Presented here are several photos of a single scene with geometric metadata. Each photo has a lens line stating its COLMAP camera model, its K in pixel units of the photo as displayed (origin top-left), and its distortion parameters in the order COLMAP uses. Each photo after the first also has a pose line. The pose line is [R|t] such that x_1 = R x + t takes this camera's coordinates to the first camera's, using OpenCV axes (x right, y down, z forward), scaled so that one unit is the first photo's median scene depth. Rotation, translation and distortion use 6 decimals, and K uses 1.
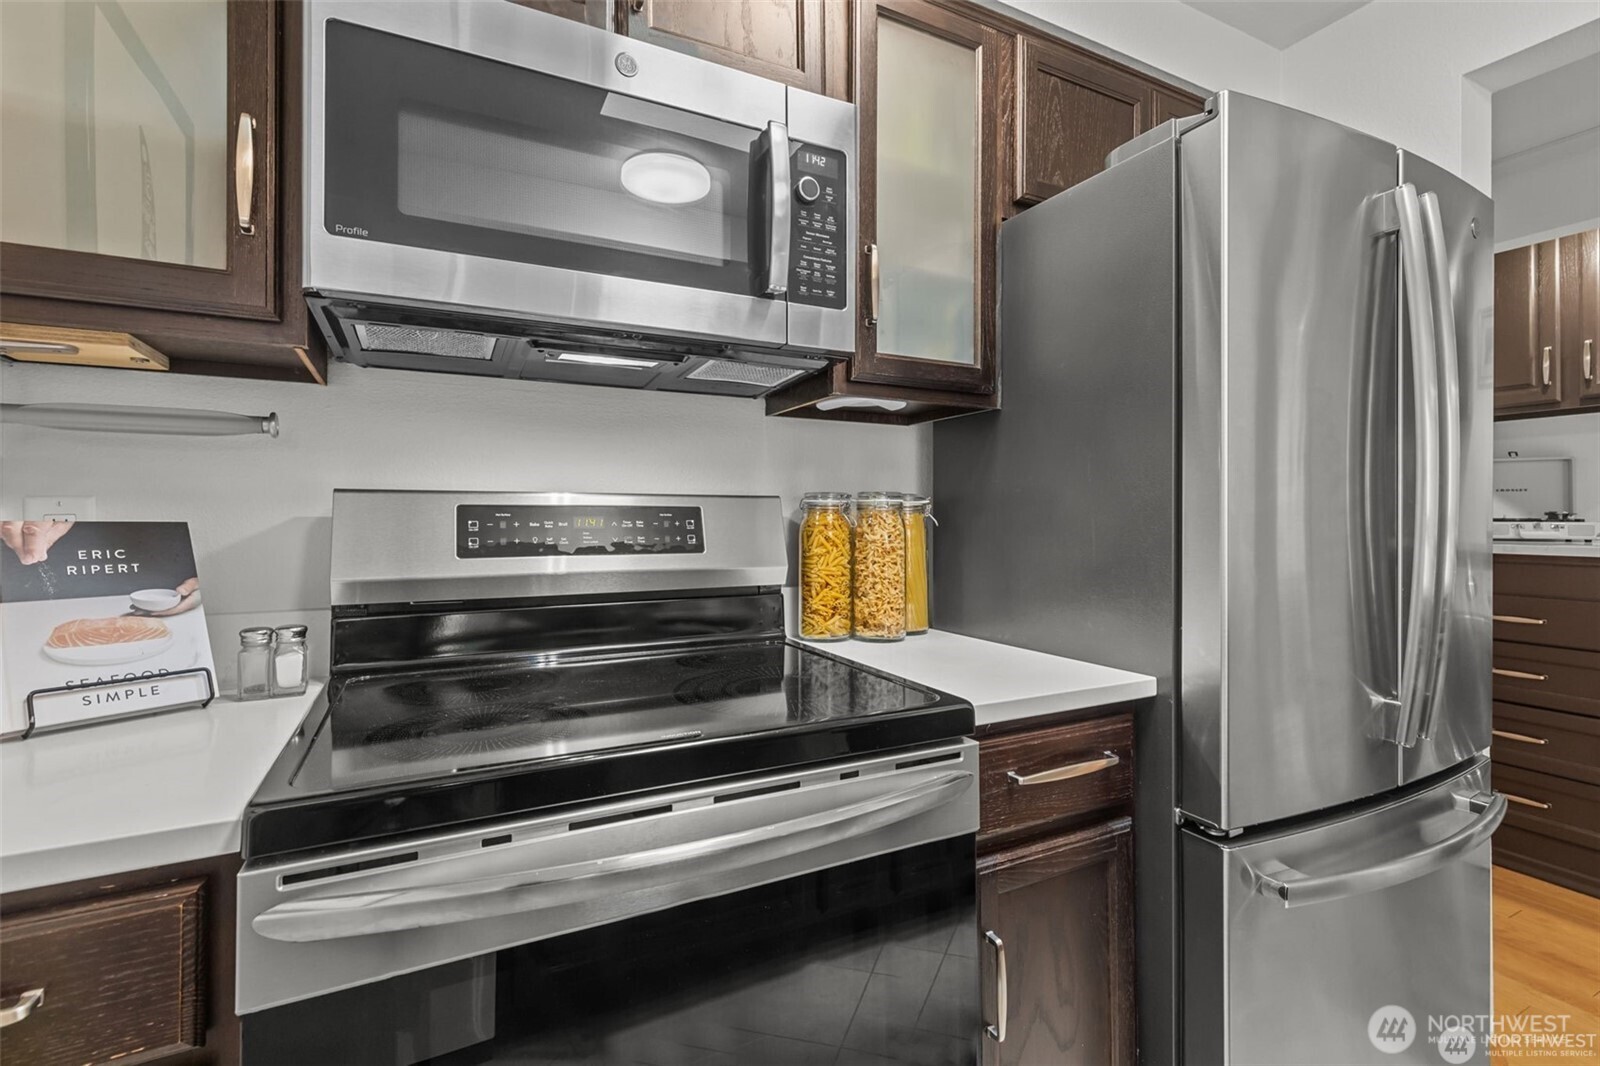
lens RADIAL K [[740.1, 0, 837.4], [0, 740.1, 519.3], [0, 0, 1]] dist [0.017754, -0.000436]
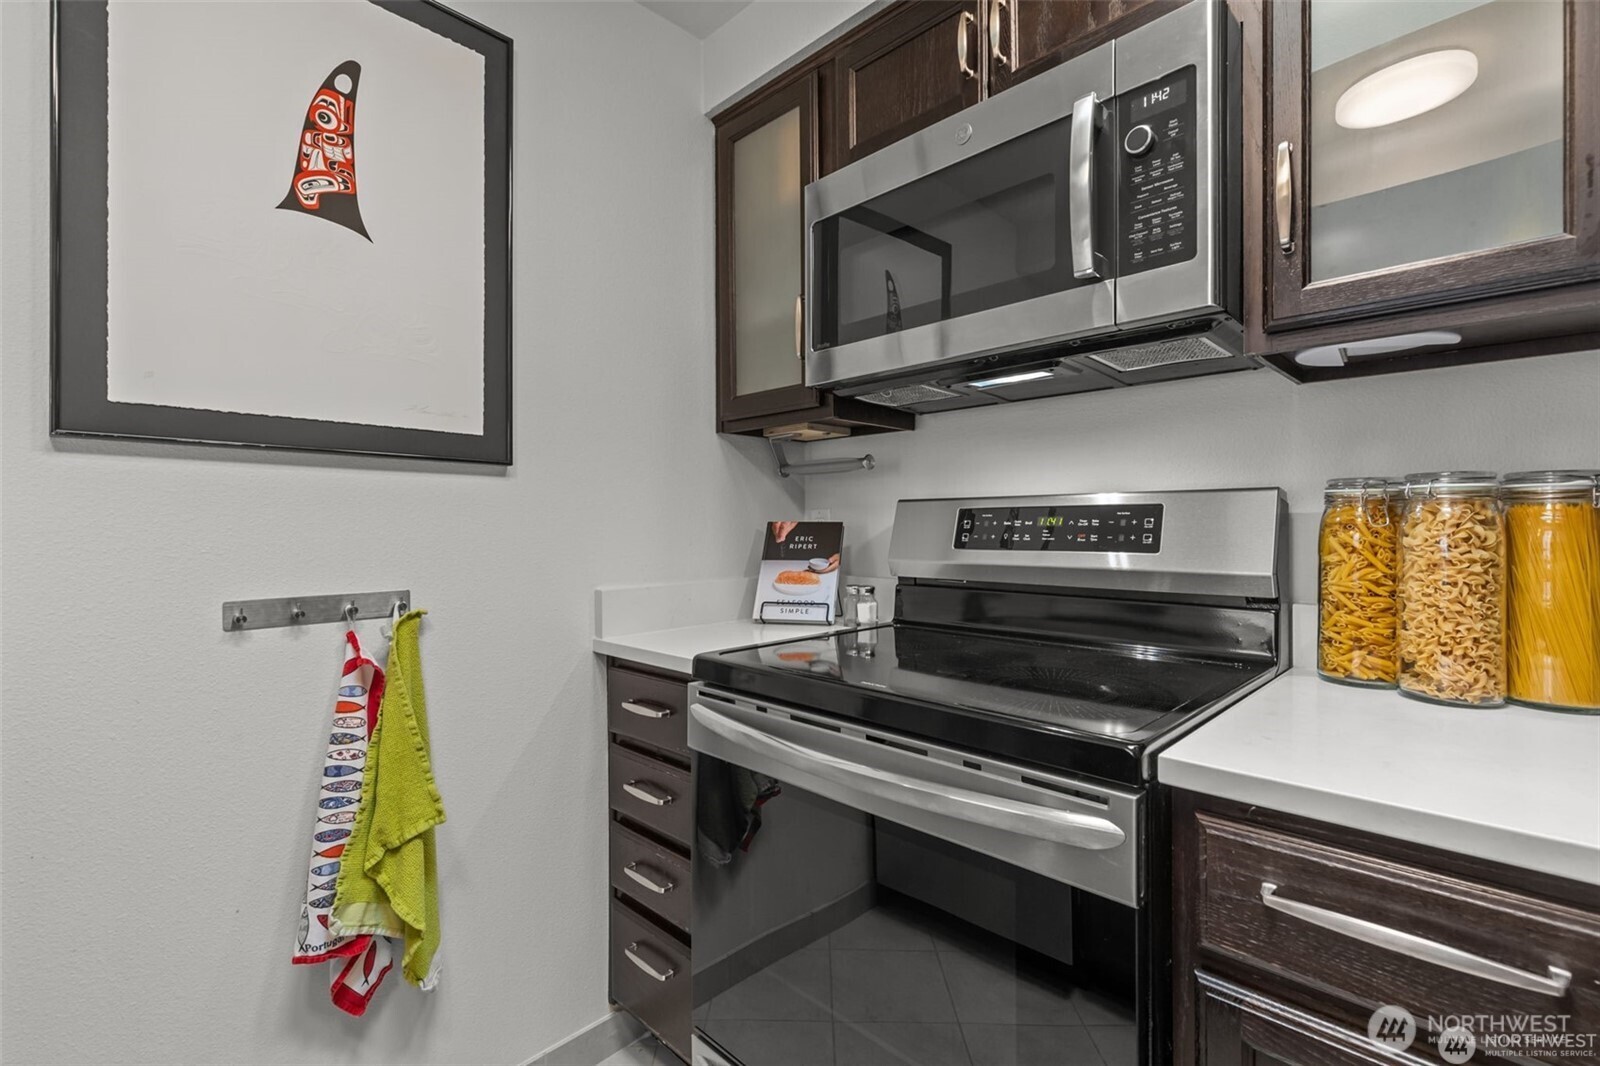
lens RADIAL K [[725.4, 0, 799.7], [0, 725.4, 527.8], [0, 0, 1]] dist [-0.000594, -0.000421]
pose [[0.288742, 0.007358, -0.957379, 0.652622], [0.010222, 0.999890, 0.010768, -0.001678], [0.957352, -0.012895, 0.288635, 0.359086]]
